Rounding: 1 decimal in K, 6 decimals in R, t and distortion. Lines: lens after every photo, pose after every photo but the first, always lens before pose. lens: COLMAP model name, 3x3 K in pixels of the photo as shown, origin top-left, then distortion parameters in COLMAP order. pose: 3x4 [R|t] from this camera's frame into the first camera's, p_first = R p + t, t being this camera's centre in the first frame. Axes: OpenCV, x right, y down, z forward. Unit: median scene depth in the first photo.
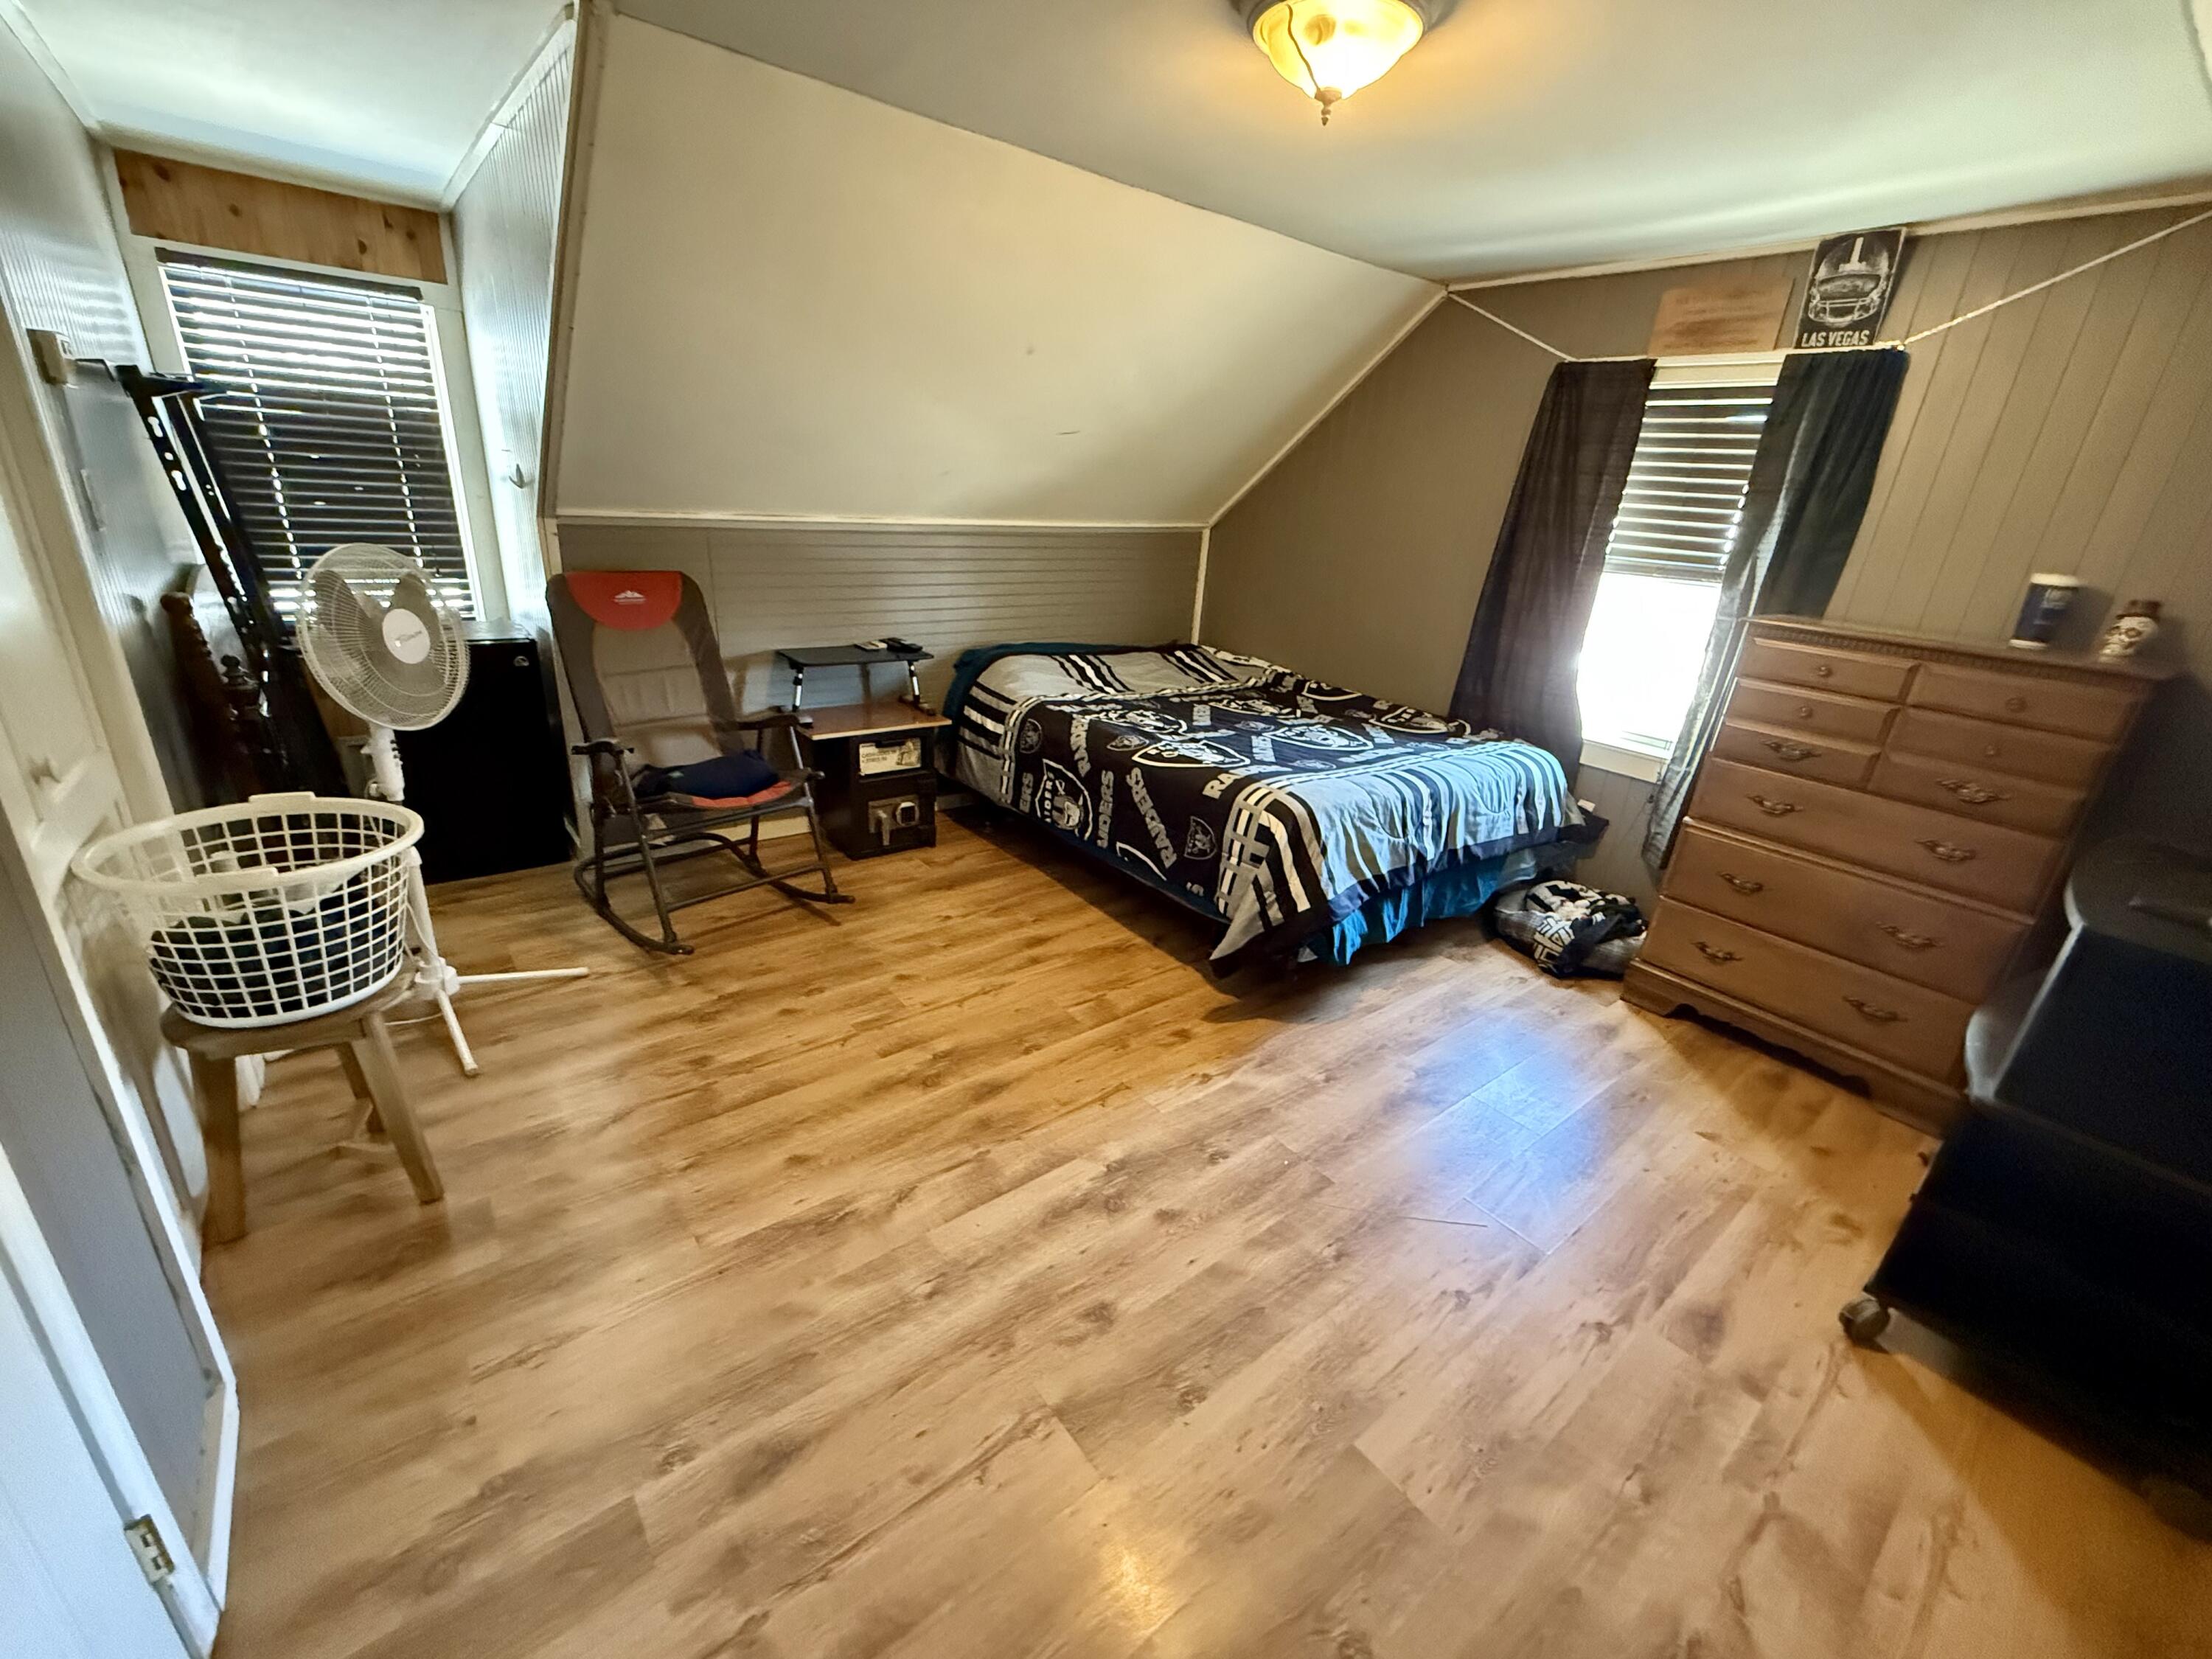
lens RADIAL K [[883.8, 0, 1103.4], [0, 883.8, 829.4], [0, 0, 1]] dist [-0.002976, -0.000175]
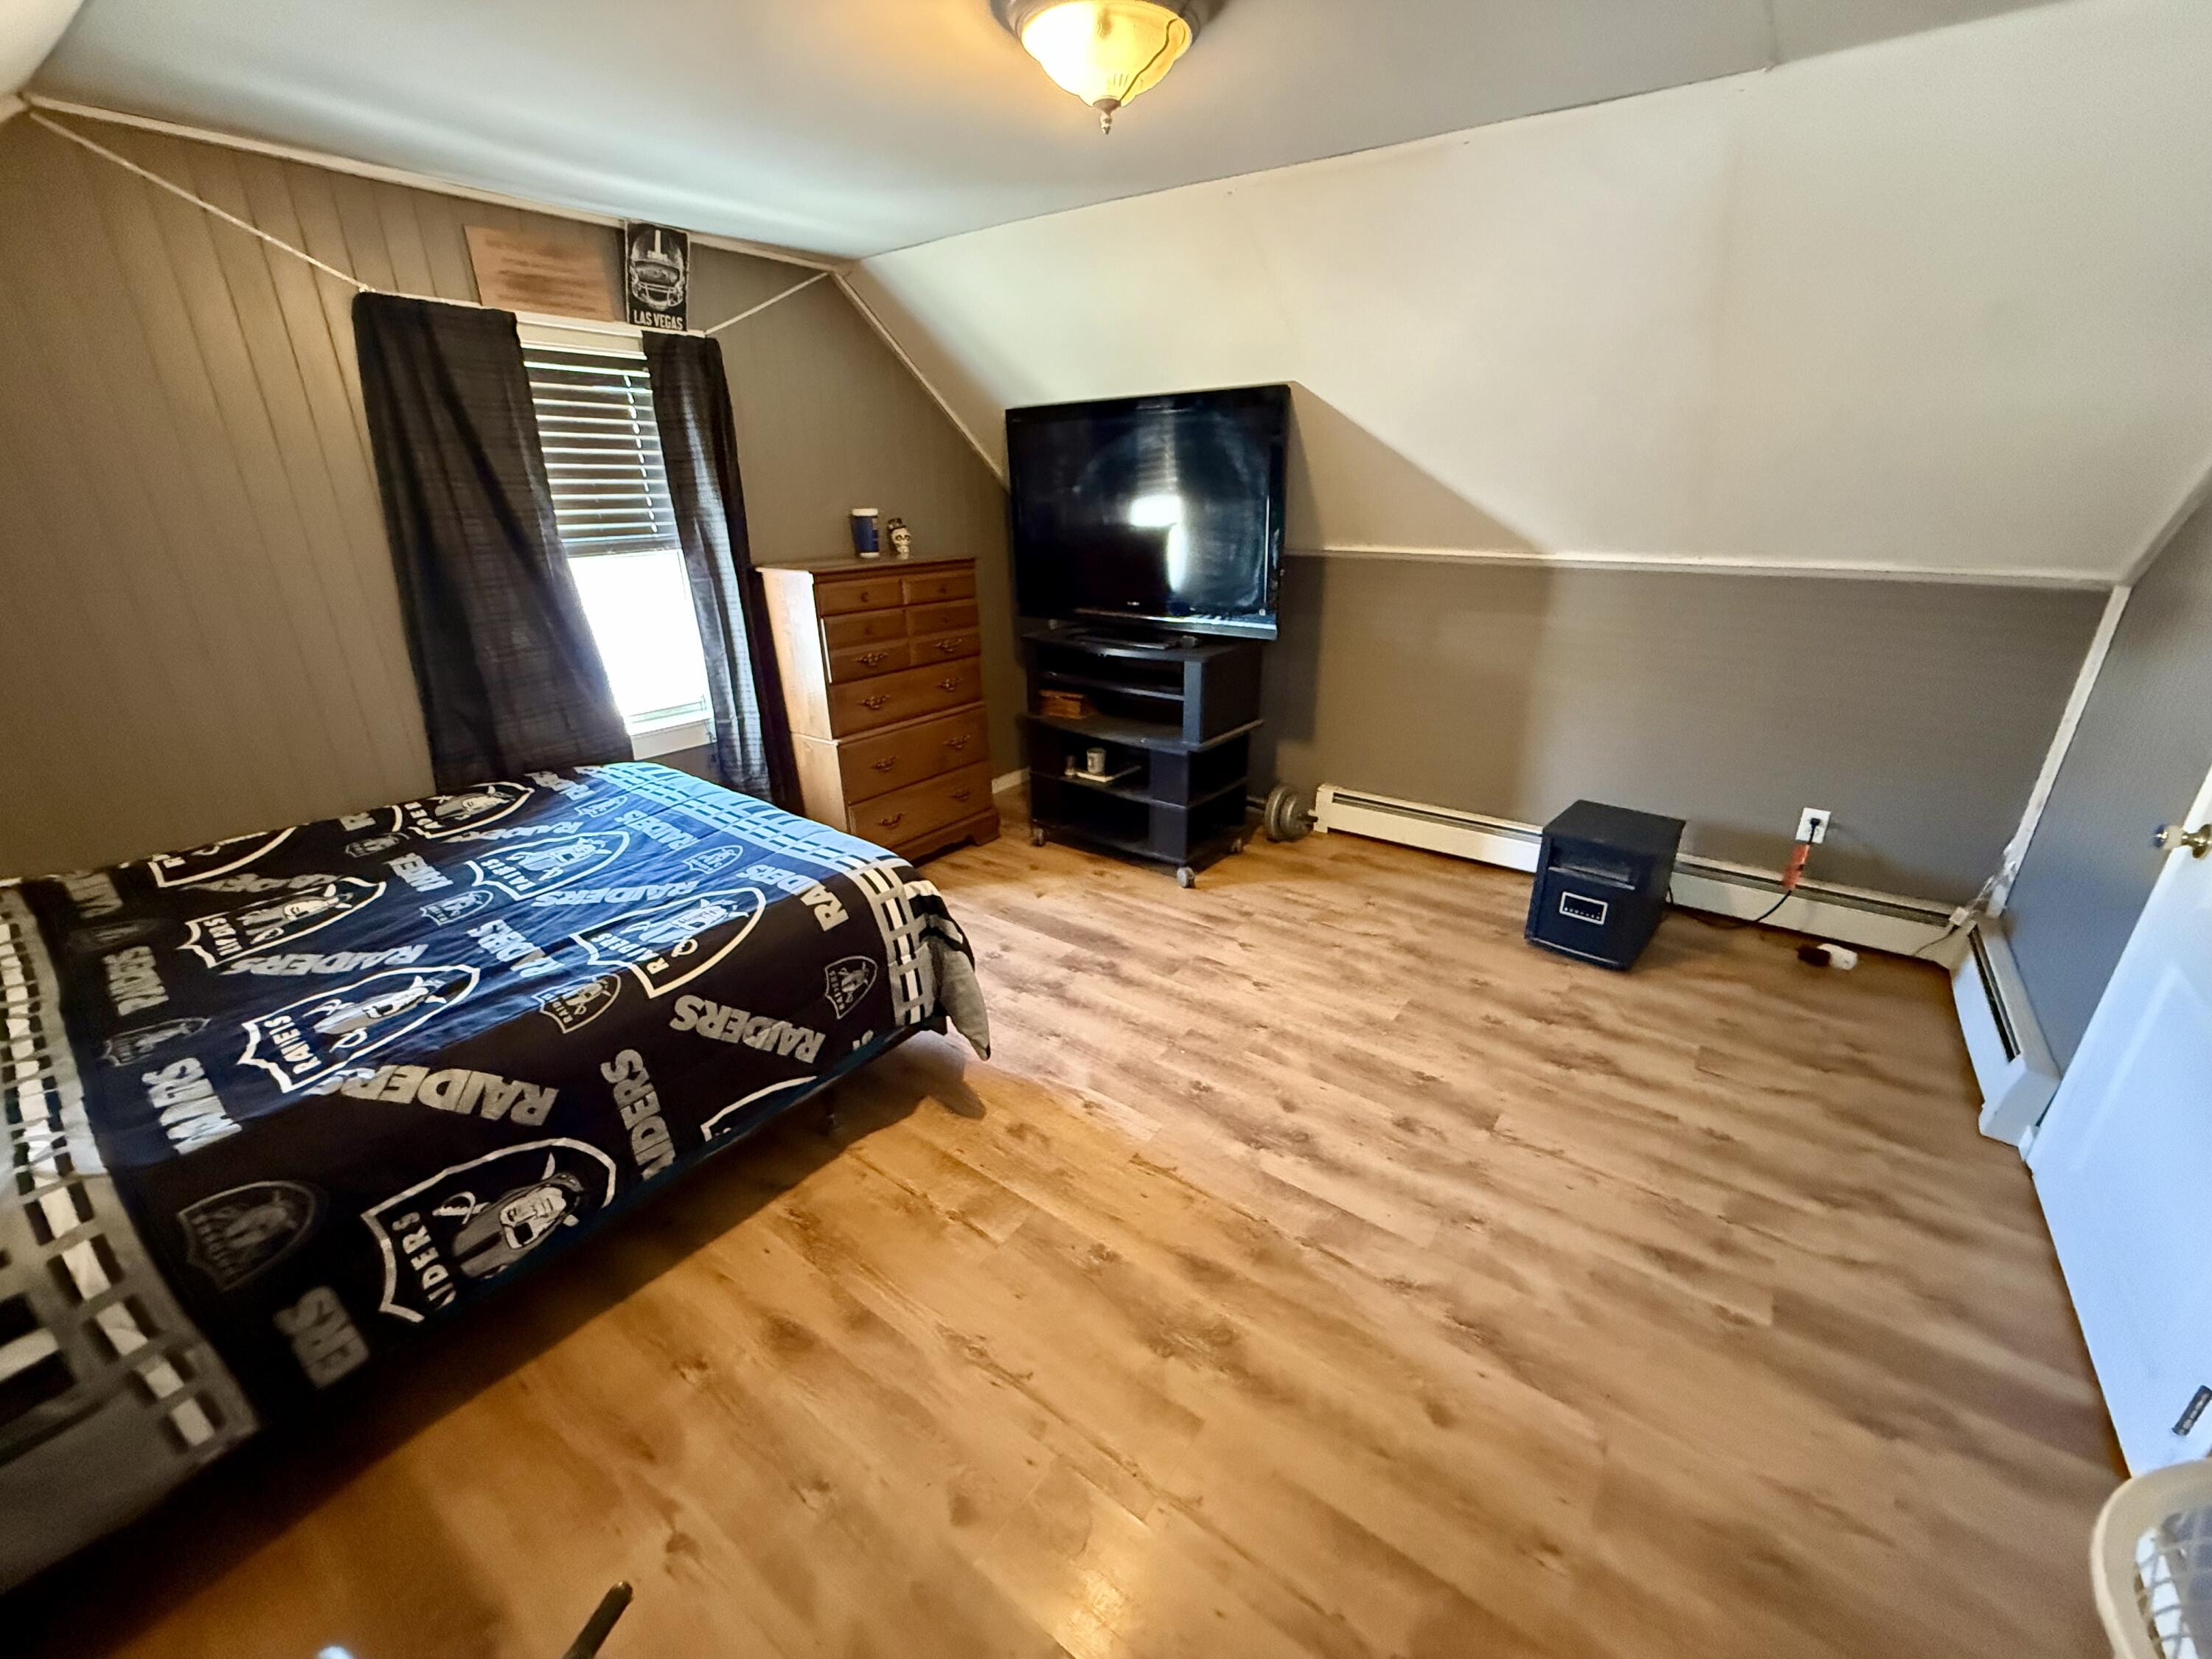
lens RADIAL K [[883.8, 0, 1110.7], [0, 883.8, 828.0], [0, 0, 1]] dist [-0.002976, -0.000175]
pose [[-0.250929, -0.416197, 0.873965, -0.508695], [0.336199, 0.809178, 0.481873, -0.355178], [-0.907747, 0.414742, -0.063121, 0.758136]]
